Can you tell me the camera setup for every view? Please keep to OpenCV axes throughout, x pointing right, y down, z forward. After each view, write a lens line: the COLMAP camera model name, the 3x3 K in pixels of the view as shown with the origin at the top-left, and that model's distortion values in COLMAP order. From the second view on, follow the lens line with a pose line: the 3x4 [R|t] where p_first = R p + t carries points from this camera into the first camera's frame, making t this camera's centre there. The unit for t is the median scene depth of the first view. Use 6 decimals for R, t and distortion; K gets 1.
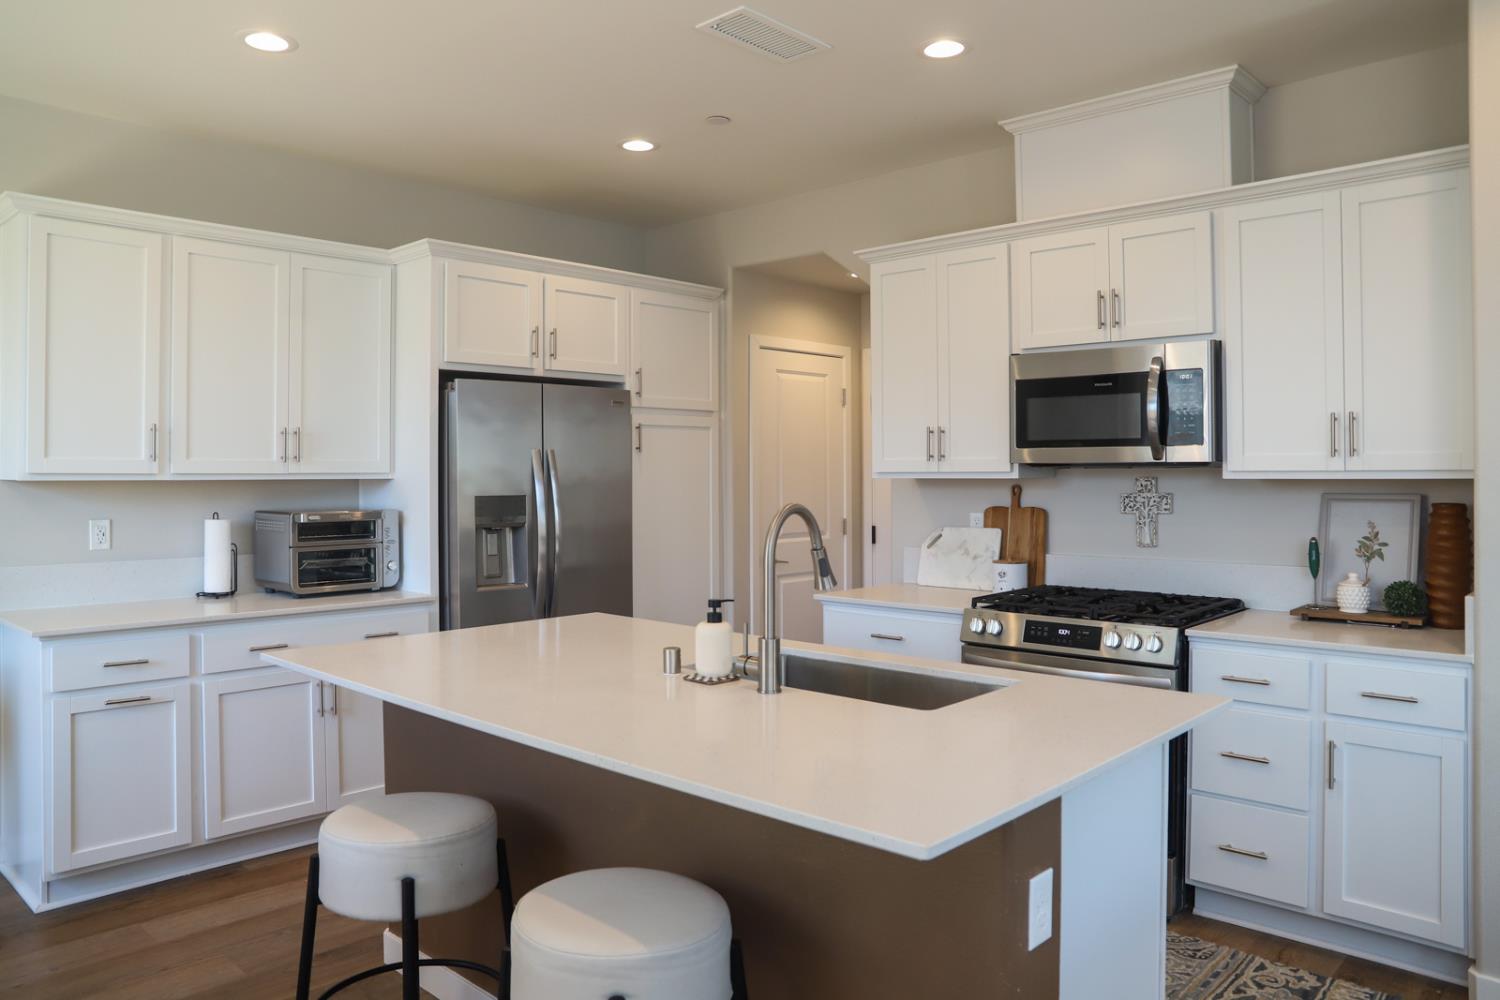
lens RADIAL K [[1082.9, 0, 730.7], [0, 1082.9, 450.3], [0, 0, 1]] dist [-0.119785, 0.069294]
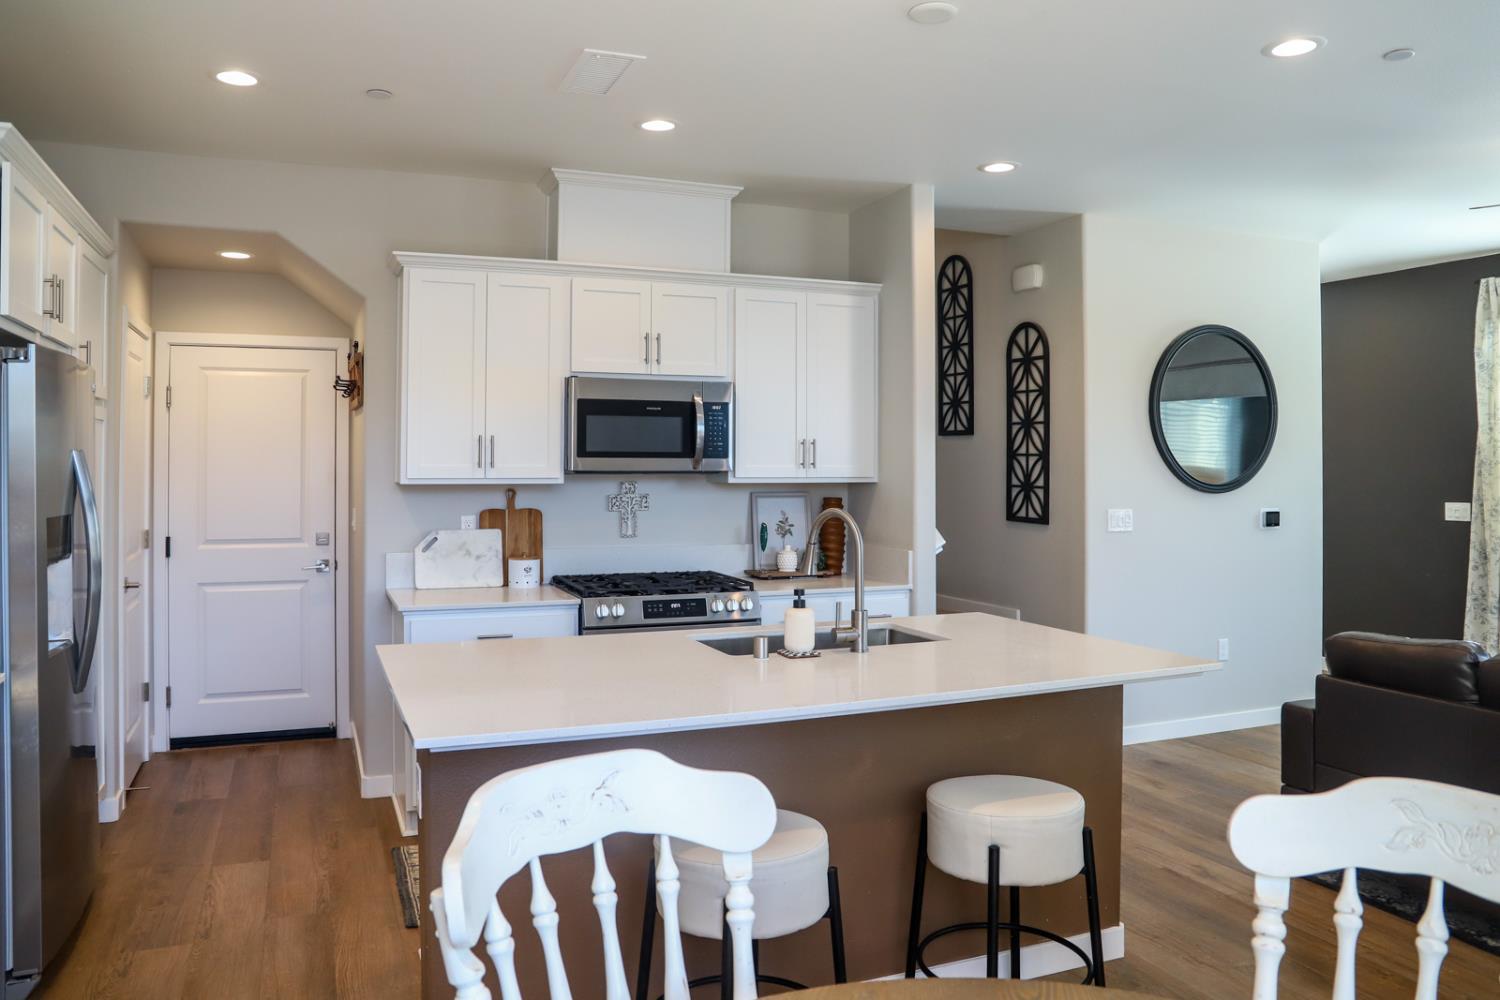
lens RADIAL K [[1082.9, 0, 730.7], [0, 1082.9, 450.3], [0, 0, 1]] dist [-0.119785, 0.069294]
pose [[0.413095, 0.017139, 0.910527, -0.748505], [-0.020651, 0.999742, -0.009449, -0.002432], [-0.910454, -0.014900, 0.413342, 0.377642]]
